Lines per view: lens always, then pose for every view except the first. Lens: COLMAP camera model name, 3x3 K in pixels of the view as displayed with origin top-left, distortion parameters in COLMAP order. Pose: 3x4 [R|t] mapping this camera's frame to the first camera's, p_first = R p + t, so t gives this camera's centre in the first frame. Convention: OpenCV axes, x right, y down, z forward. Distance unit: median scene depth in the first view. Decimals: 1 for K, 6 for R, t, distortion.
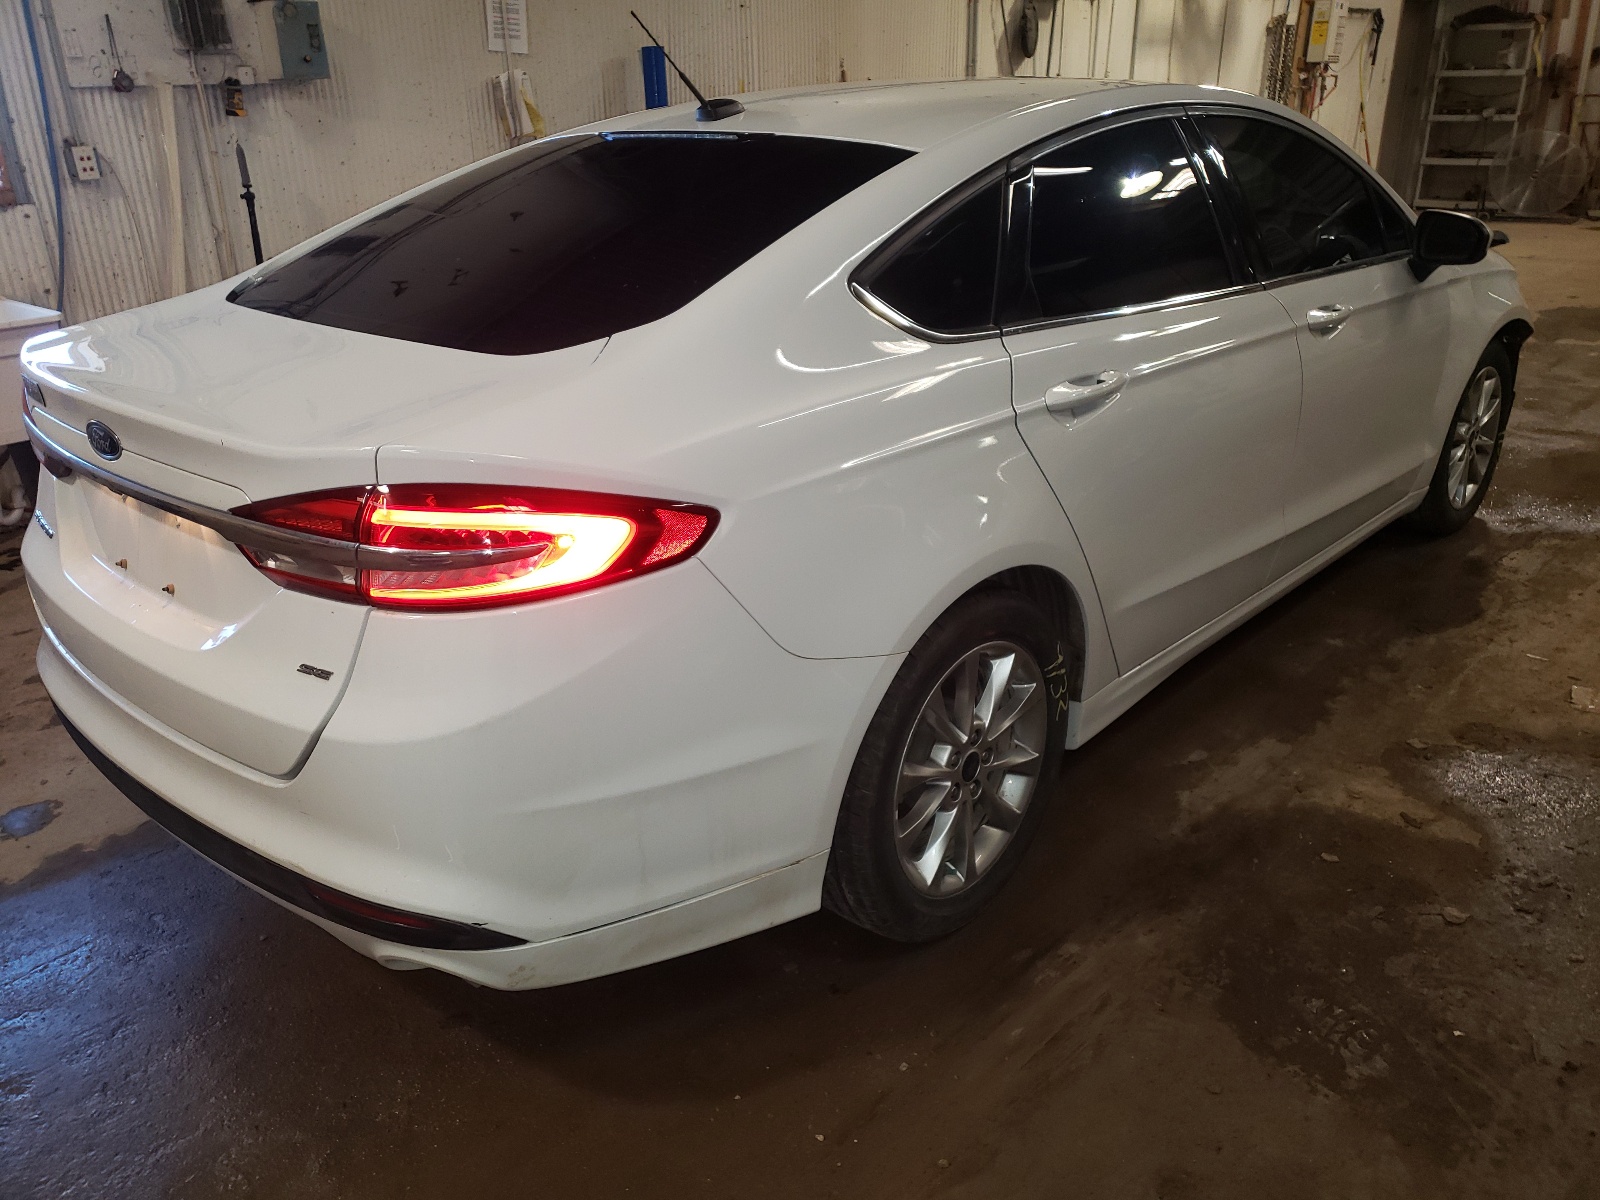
lens RADIAL K [[1227.3, 0, 800.0], [0, 1227.3, 600.0], [0, 0, 1]] dist [0.008413, 0.004519]
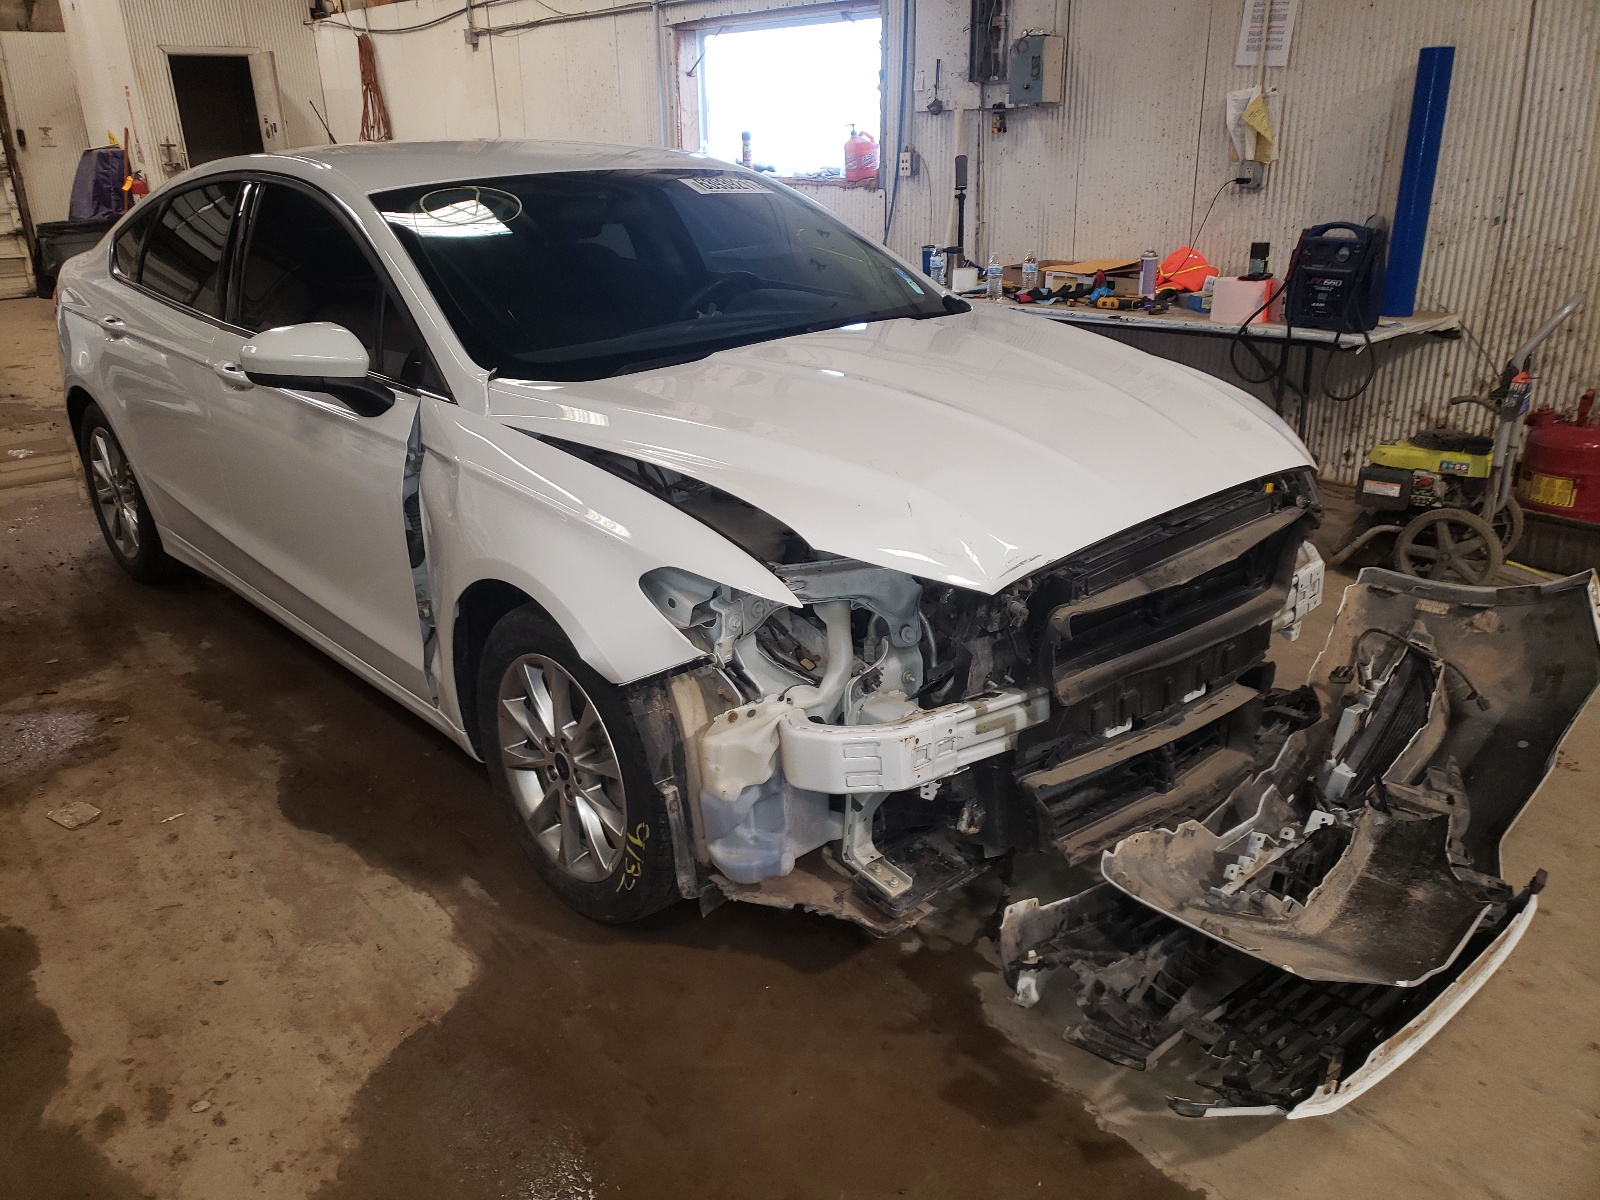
lens RADIAL K [[1238.0, 0, 767.1], [0, 1238.0, 594.0], [0, 0, 1]] dist [0.113235, -0.149847]
pose [[-0.093196, 0.384986, -0.918205, 0.926843], [-0.349626, 0.850835, 0.392226, -0.420136], [0.932243, 0.357582, 0.055307, 0.893933]]
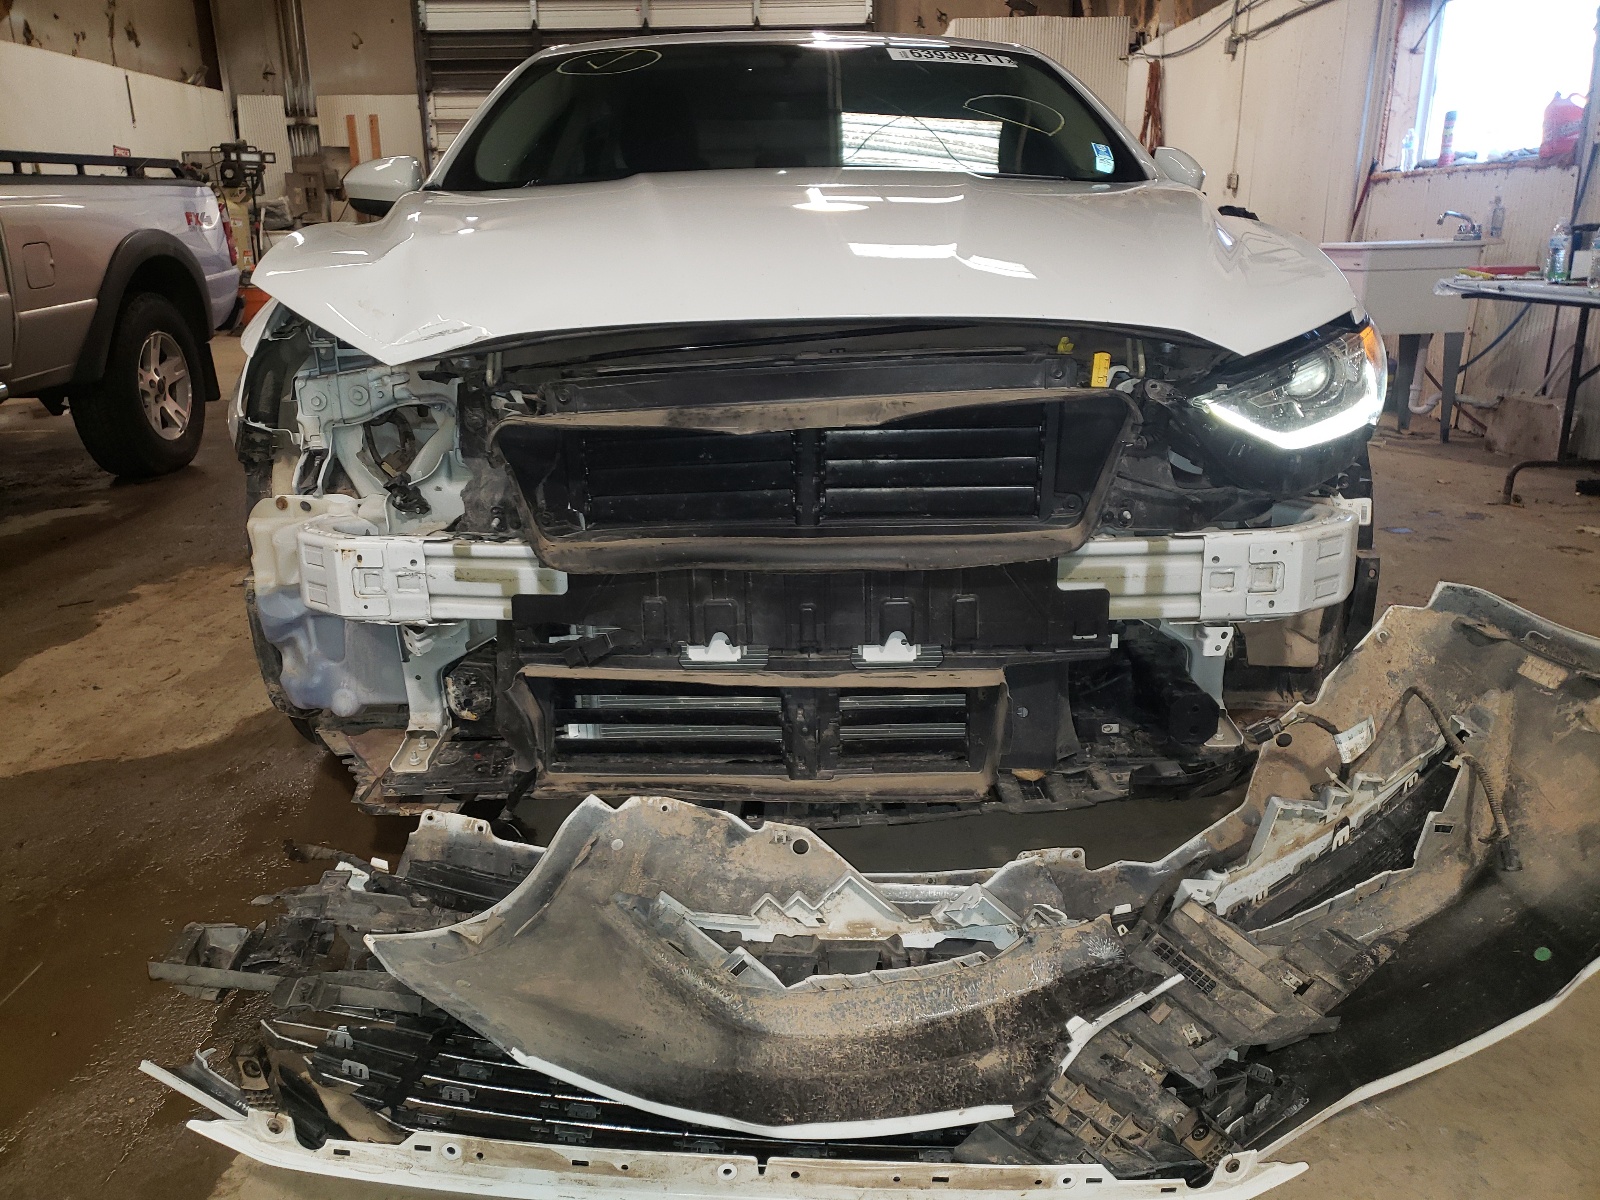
lens RADIAL K [[1238.0, 0, 767.1], [0, 1238.0, 594.0], [0, 0, 1]] dist [0.113235, -0.149847]
pose [[-0.728830, 0.230411, -0.644762, 0.683216], [-0.226750, 0.807316, 0.544816, -0.430803], [0.646059, 0.543278, -0.536150, 1.254156]]
